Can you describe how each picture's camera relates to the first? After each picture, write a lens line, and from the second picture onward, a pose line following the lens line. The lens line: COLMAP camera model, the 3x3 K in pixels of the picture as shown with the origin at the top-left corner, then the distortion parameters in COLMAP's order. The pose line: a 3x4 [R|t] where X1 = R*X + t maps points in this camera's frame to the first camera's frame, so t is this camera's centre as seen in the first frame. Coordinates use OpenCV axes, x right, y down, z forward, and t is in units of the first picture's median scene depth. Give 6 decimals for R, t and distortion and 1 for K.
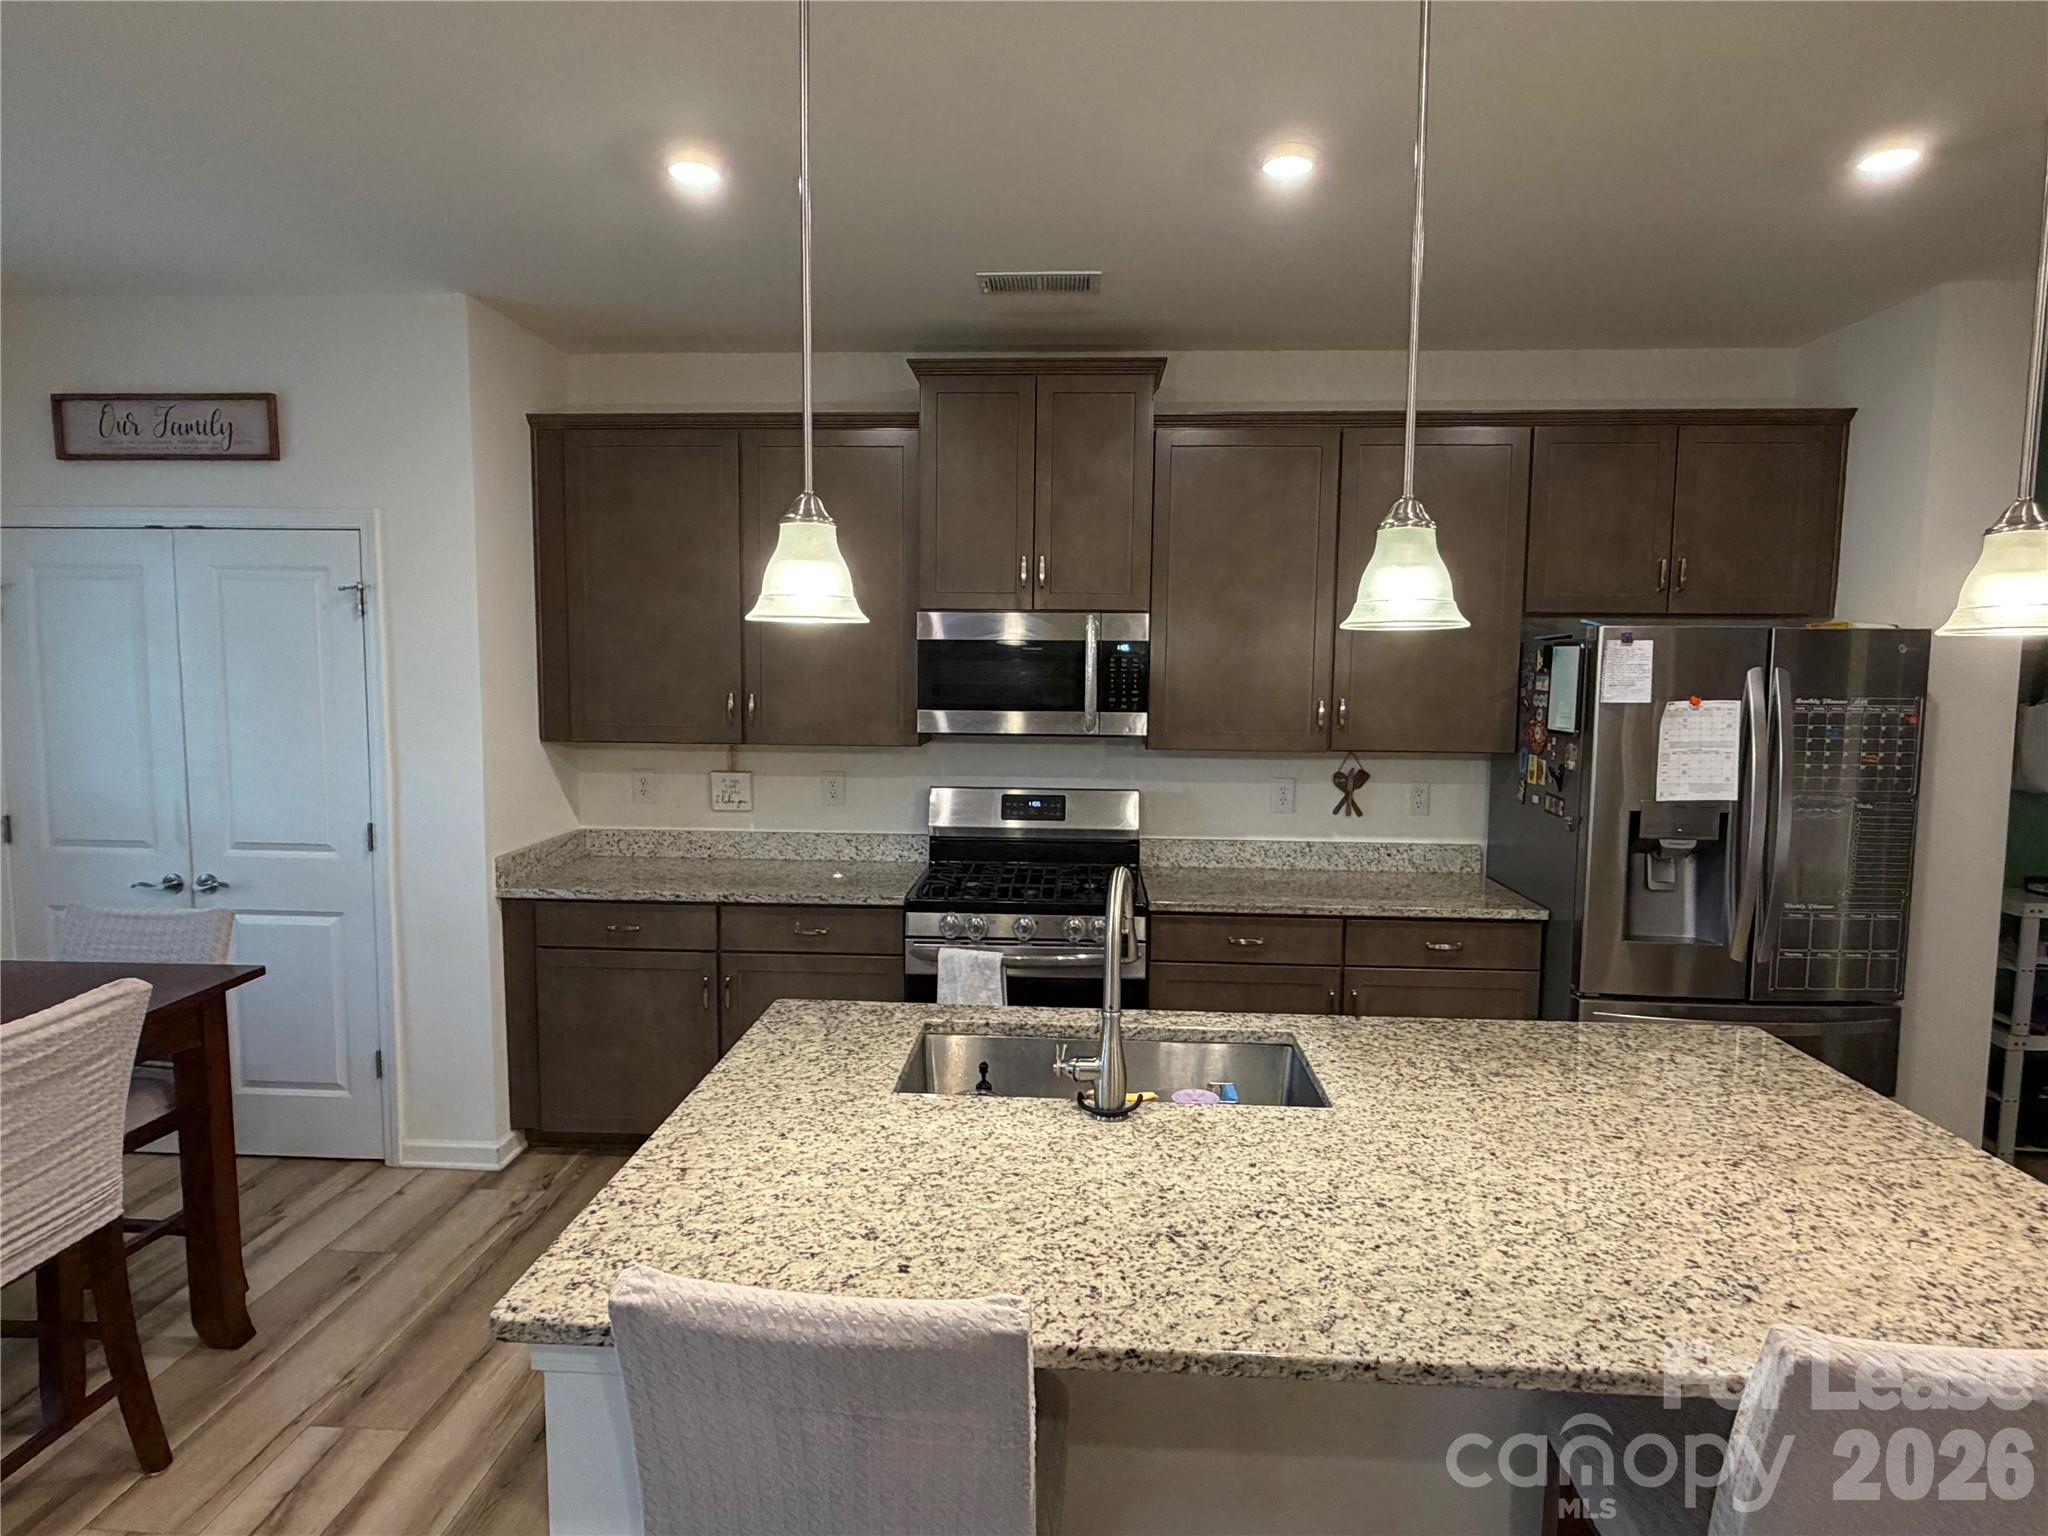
lens RADIAL K [[1173.8, 0, 1013.0], [0, 1173.8, 773.2], [0, 0, 1]] dist [-0.000716, 0.001512]
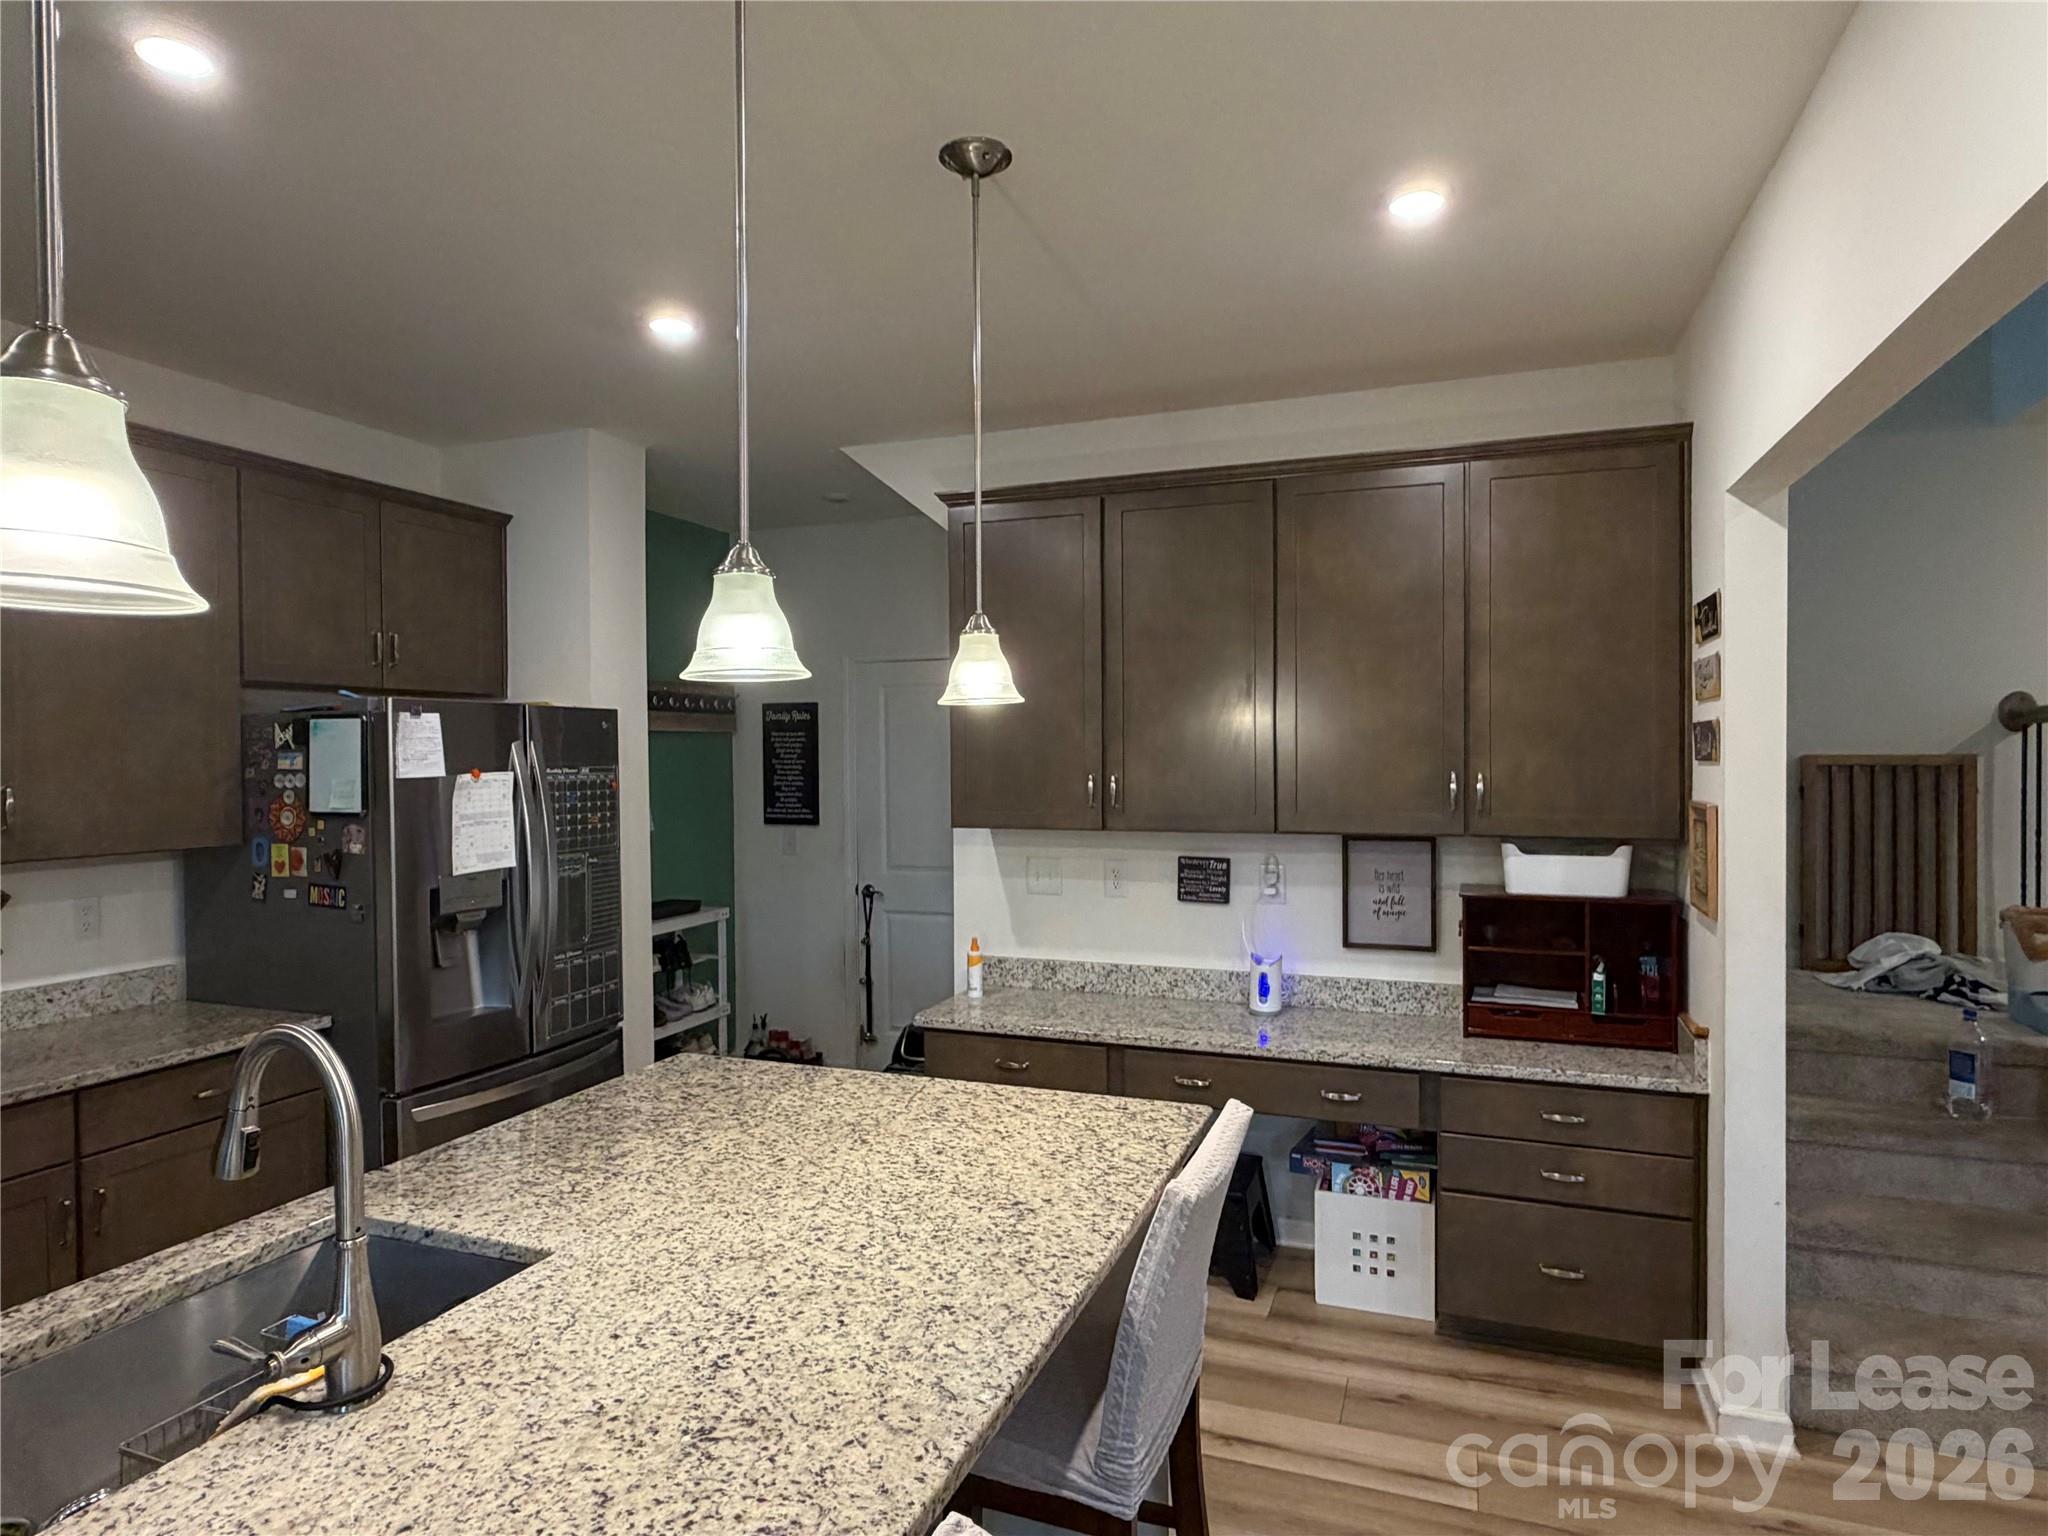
lens RADIAL K [[1173.8, 0, 1021.8], [0, 1173.8, 776.2], [0, 0, 1]] dist [-0.000716, 0.001512]
pose [[0.300535, -0.028057, 0.953358, -0.246557], [0.100850, 0.994898, -0.002512, -0.008673], [-0.948424, 0.096902, 0.301832, 0.243111]]
